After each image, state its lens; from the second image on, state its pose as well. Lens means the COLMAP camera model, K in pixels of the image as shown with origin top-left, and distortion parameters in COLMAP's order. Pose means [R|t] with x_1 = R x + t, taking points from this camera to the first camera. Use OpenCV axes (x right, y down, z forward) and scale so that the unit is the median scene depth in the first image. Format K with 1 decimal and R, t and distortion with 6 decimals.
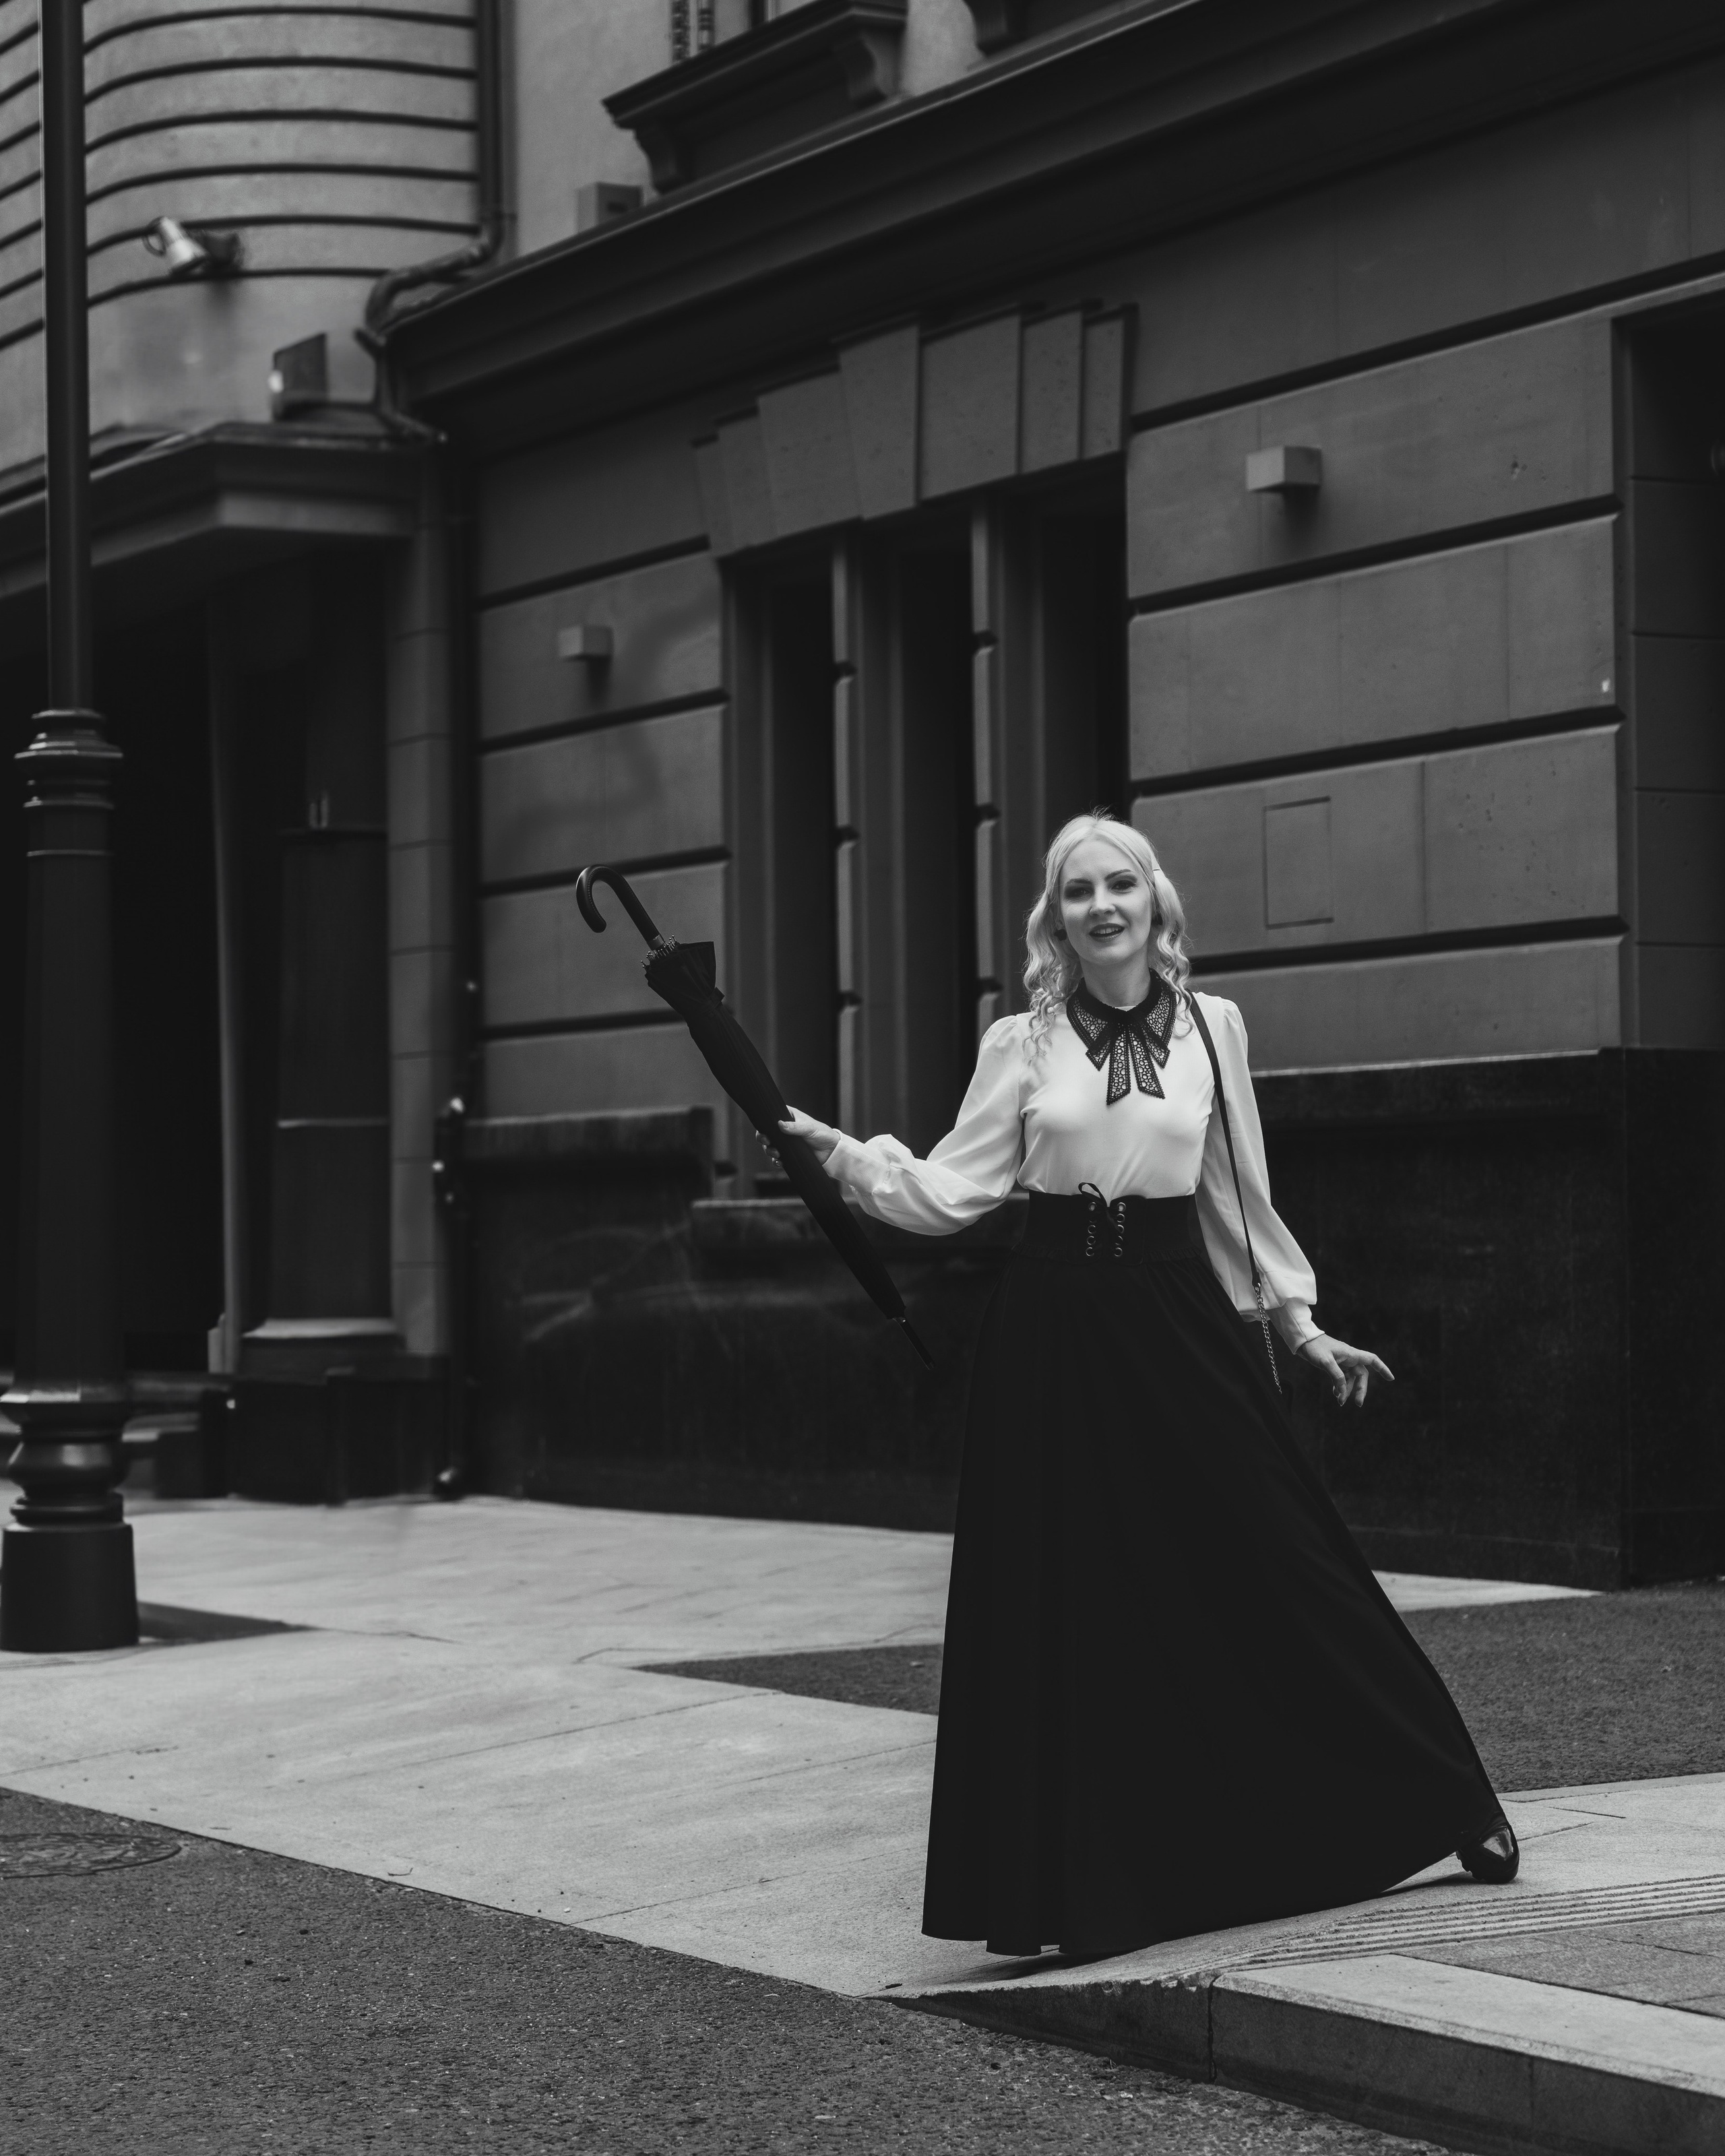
lens RADIAL K [[5111.3, 0, 872.8], [0, 5111.3, 1178.8], [0, 0, 1]] dist [0.012134, 0.000000]
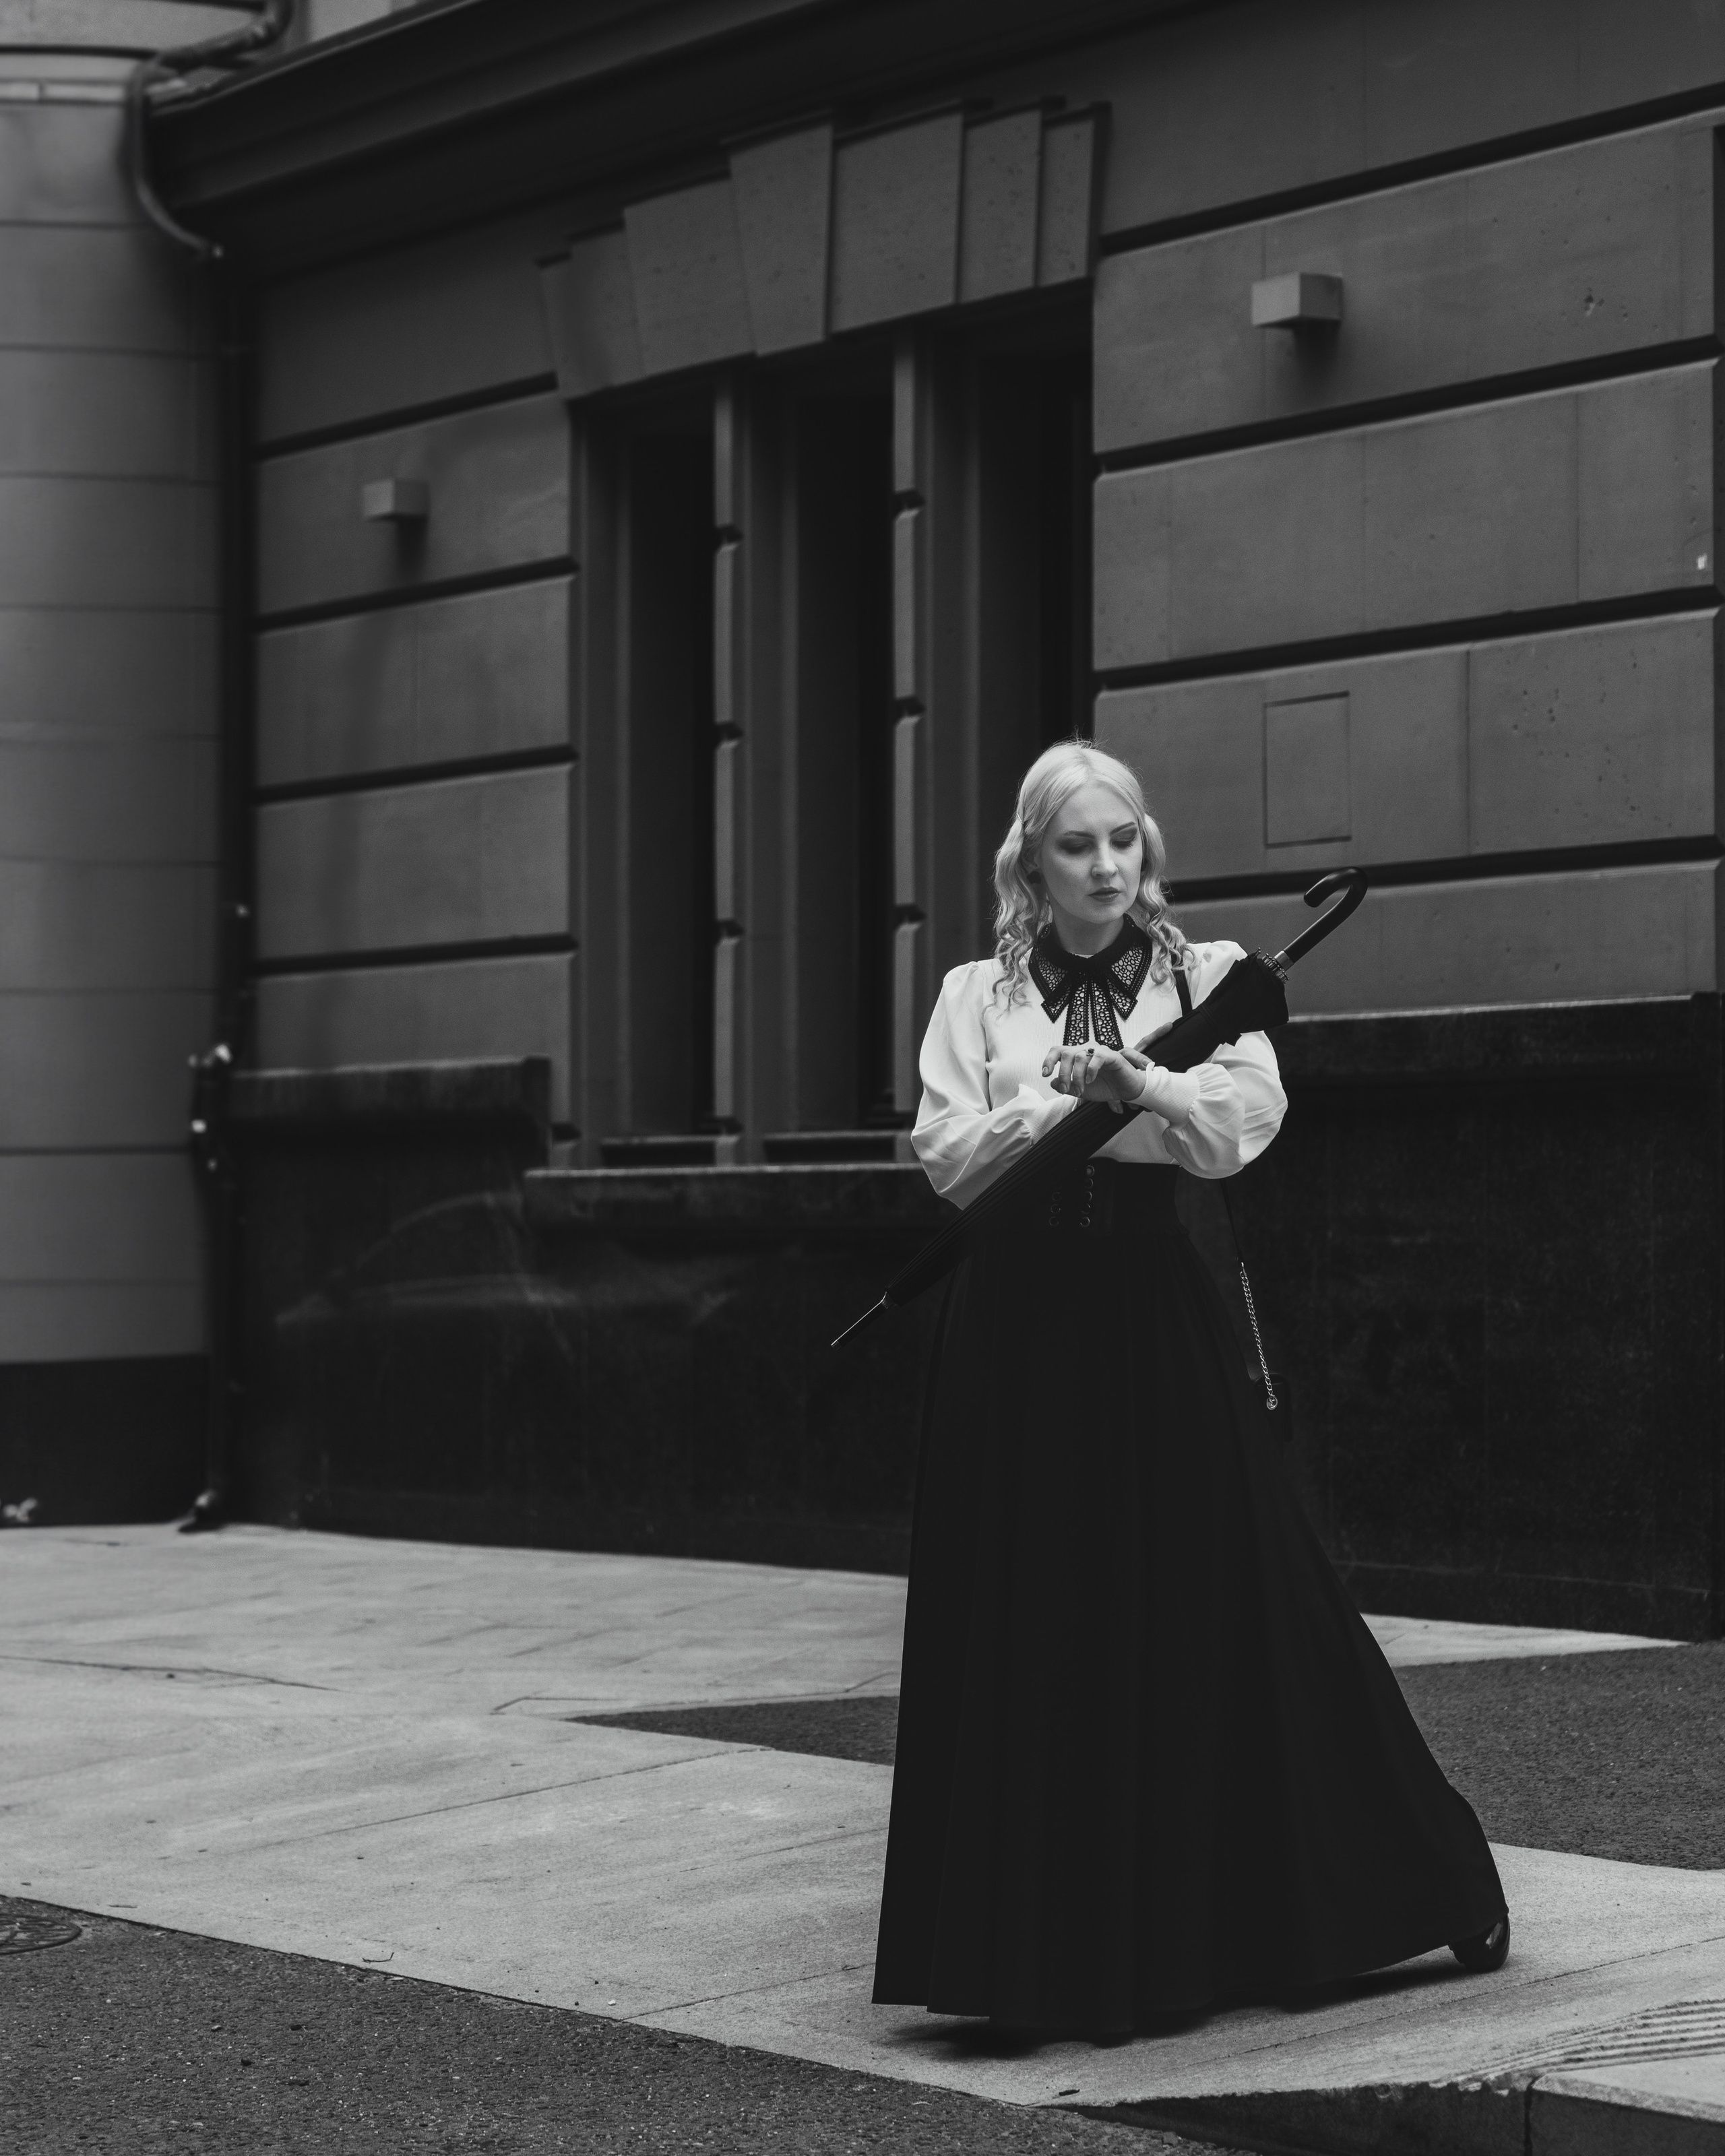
lens RADIAL K [[6053.5, 0, 905.1], [0, 6053.5, 1069.0], [0, 0, 1]] dist [0.010058, 0.000000]
pose [[0.998013, 0.014562, 0.061304, -0.044020], [-0.013500, 0.999752, -0.017703, 0.005822], [-0.061547, 0.016841, 0.997962, 0.015053]]
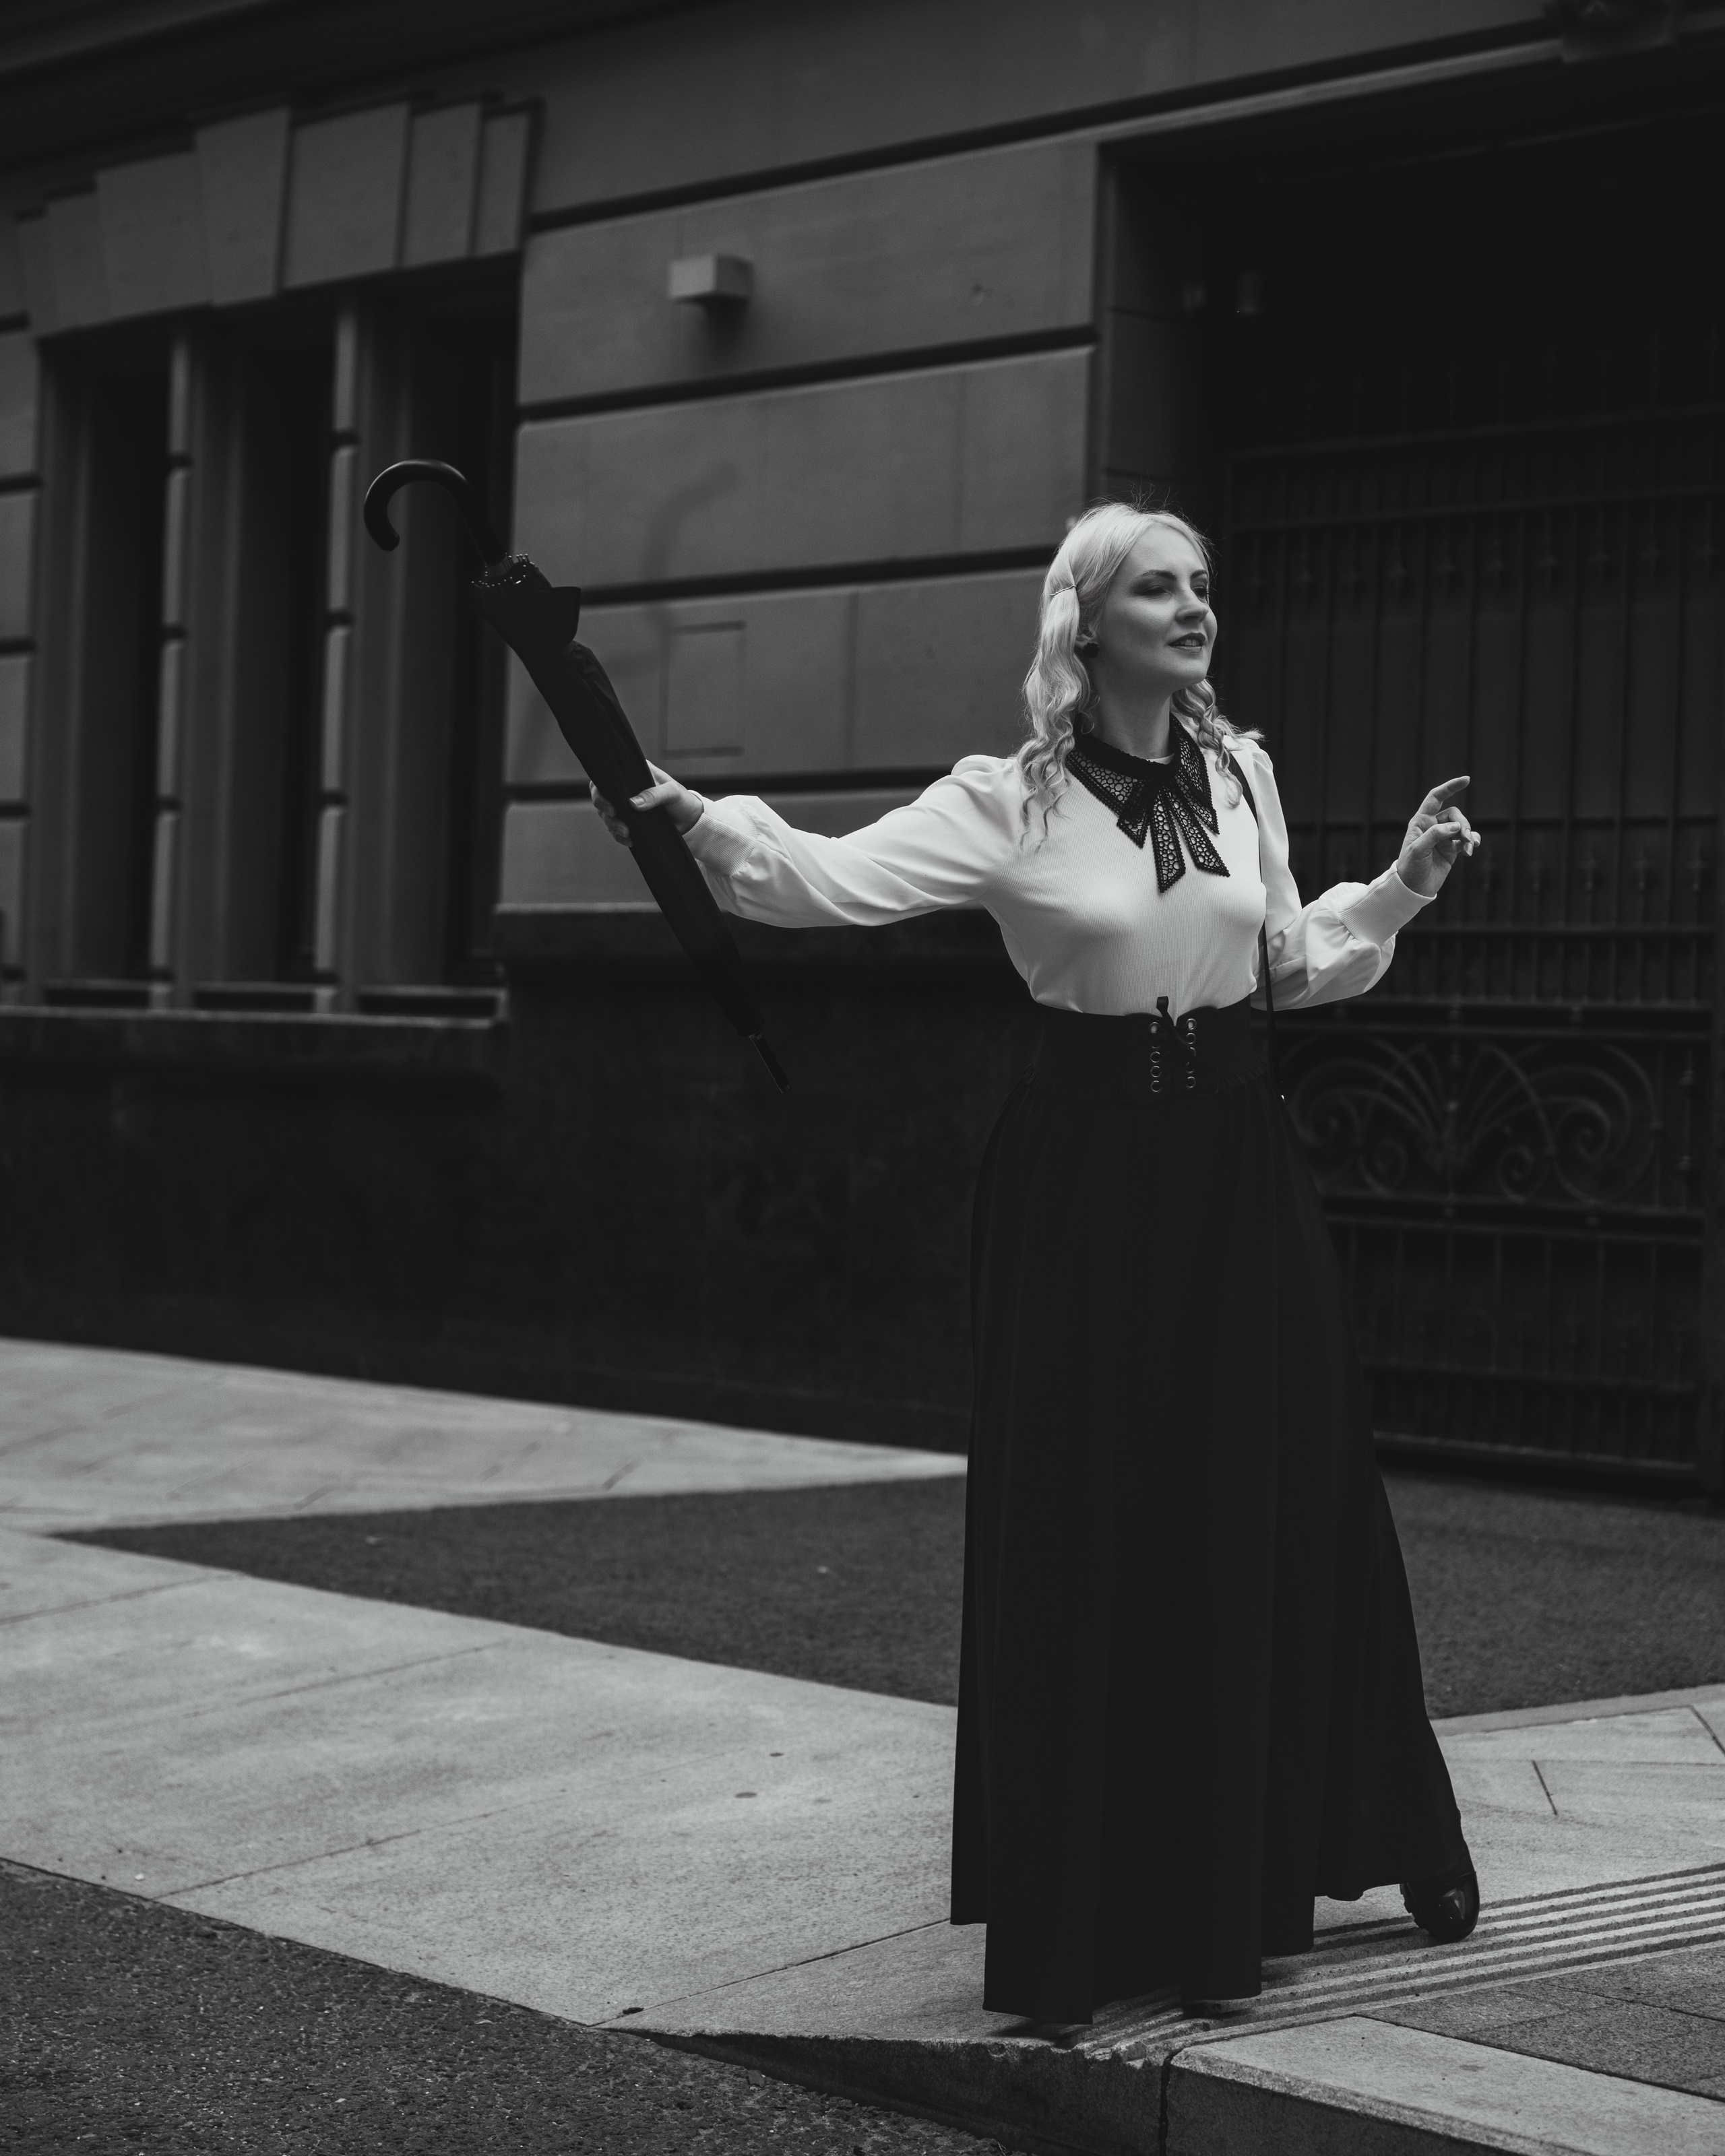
lens RADIAL K [[4669.5, 0, 925.4], [0, 4669.5, 991.6], [0, 0, 1]] dist [0.032036, 0.000000]
pose [[0.976116, 0.049667, 0.211495, -0.060793], [-0.049178, 0.998761, -0.007579, -0.000555], [-0.211609, -0.003003, 0.977350, 0.136901]]
